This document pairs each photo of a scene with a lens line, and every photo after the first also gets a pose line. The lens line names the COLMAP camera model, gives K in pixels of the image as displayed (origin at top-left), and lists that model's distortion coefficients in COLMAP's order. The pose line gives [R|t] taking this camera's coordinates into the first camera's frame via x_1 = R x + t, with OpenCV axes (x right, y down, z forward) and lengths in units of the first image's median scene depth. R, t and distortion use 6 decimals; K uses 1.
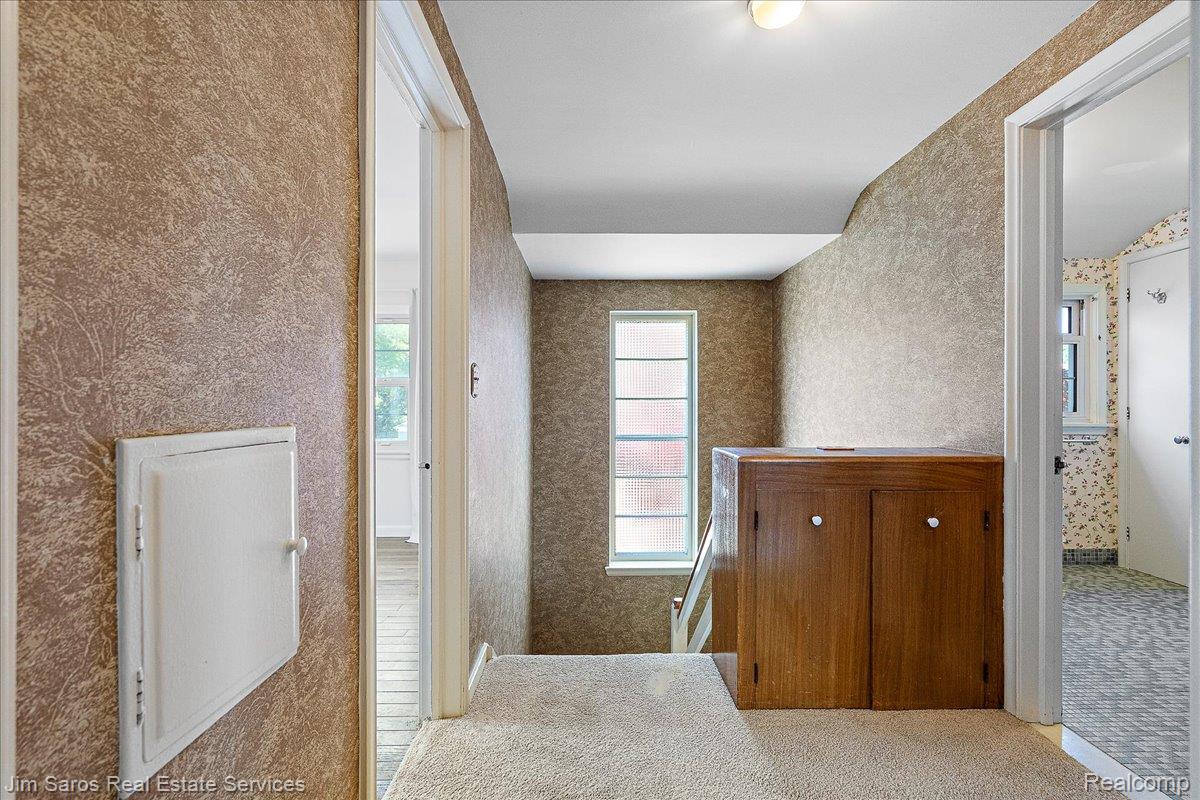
lens RADIAL K [[542.6, 0, 603.4], [0, 542.6, 399.9], [0, 0, 1]] dist [-0.002439, 0.001461]
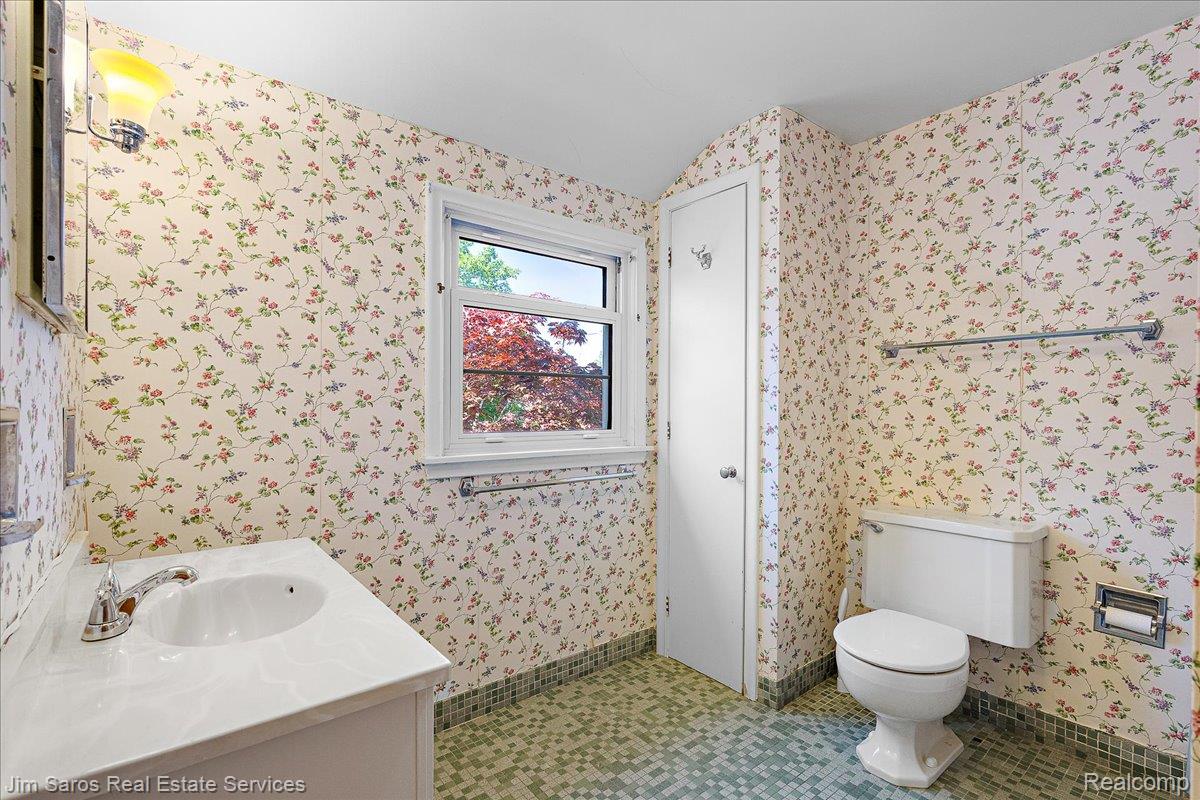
lens RADIAL K [[542.6, 0, 598.4], [0, 542.6, 406.4], [0, 0, 1]] dist [-0.002439, 0.001461]
pose [[0.790138, 0.006391, 0.612895, 0.488573], [-0.005704, 0.999979, -0.003074, -0.003593], [-0.612902, -0.001067, 0.790158, 0.524352]]
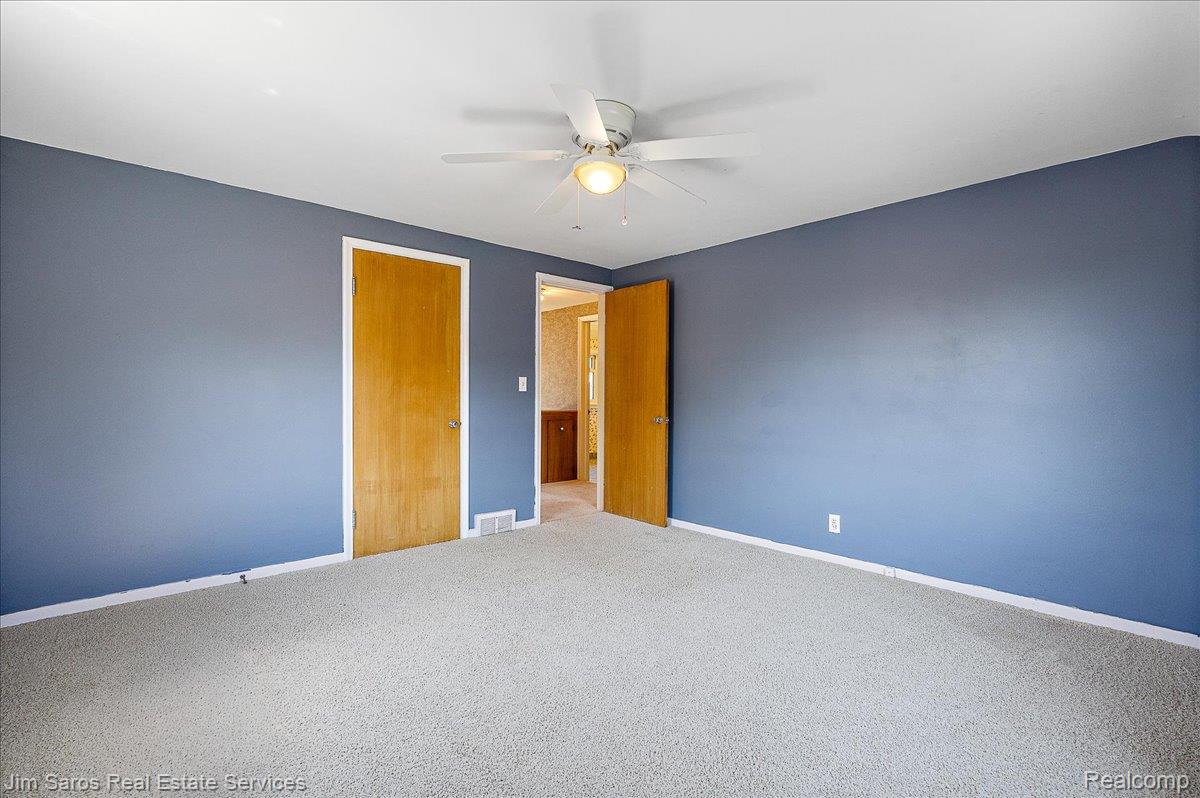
lens RADIAL K [[542.6, 0, 599.6], [0, 542.6, 397.5], [0, 0, 1]] dist [-0.002439, 0.001461]
pose [[0.750931, 0.000442, 0.660381, -0.839350], [-0.003868, 0.999986, 0.003729, 0.003728], [-0.660370, -0.005354, 0.750921, -0.989249]]
